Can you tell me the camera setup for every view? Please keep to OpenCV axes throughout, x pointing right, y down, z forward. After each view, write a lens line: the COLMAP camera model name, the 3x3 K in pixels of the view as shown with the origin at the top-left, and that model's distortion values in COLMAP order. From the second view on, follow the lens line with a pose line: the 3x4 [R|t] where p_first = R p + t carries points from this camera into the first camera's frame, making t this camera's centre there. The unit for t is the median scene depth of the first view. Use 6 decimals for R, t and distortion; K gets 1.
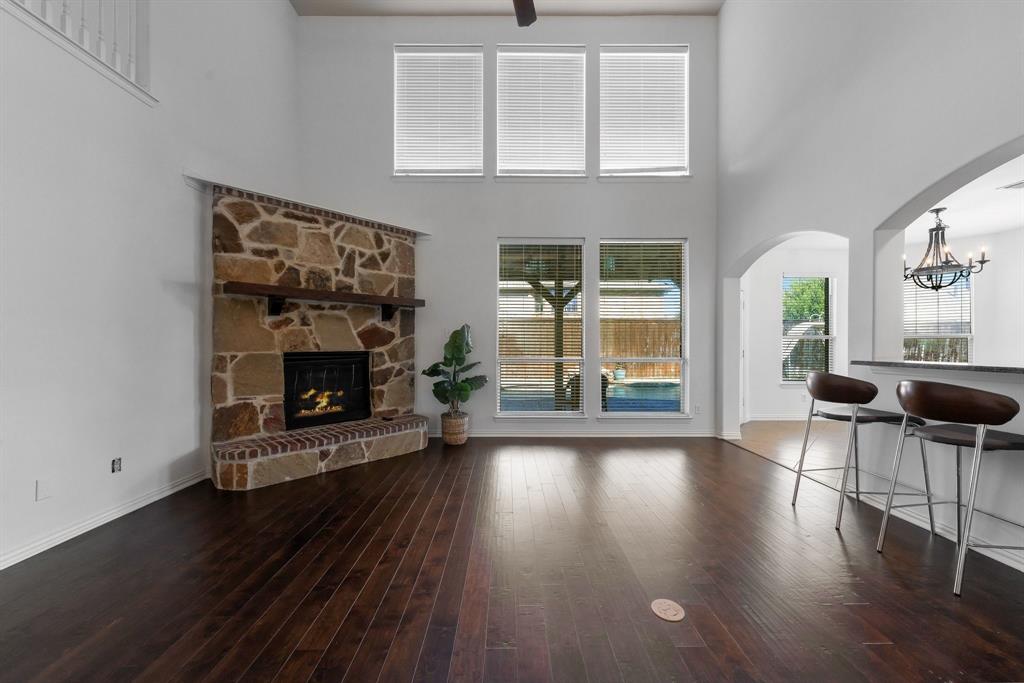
lens RADIAL K [[365.4, 0, 499.6], [0, 365.4, 336.2], [0, 0, 1]] dist [0.000113, -0.000033]
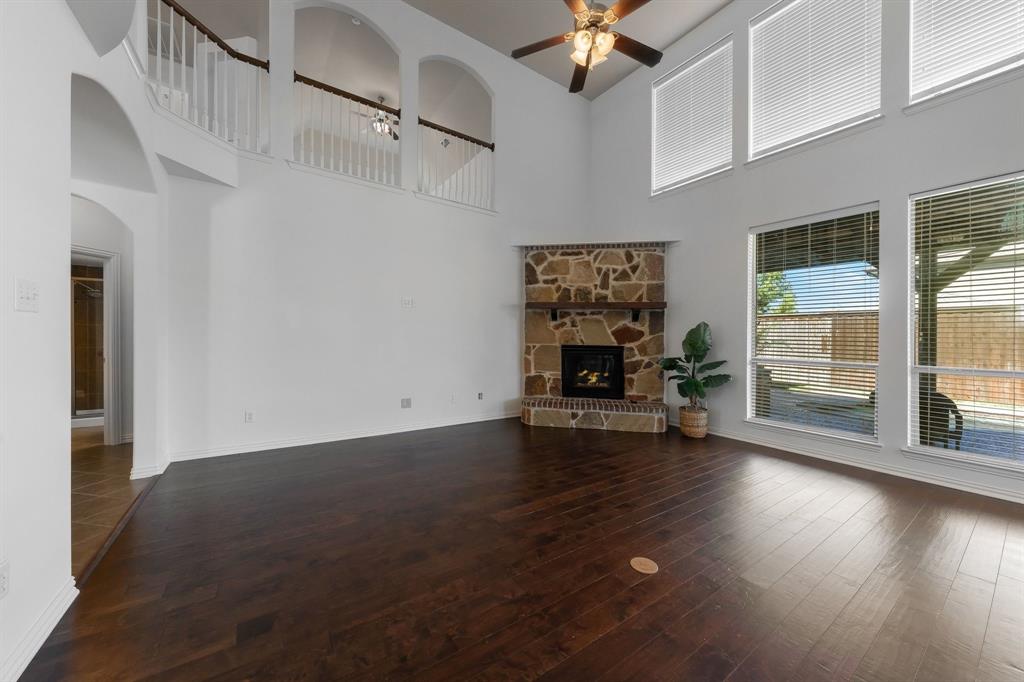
lens RADIAL K [[352.8, 0, 522.1], [0, 352.8, 335.5], [0, 0, 1]] dist [0.000361, 0.000027]
pose [[0.590072, 0.003594, -0.807343, 0.449112], [-0.000766, 0.999992, 0.003891, -0.000331], [0.807350, -0.001678, 0.590070, 0.003000]]
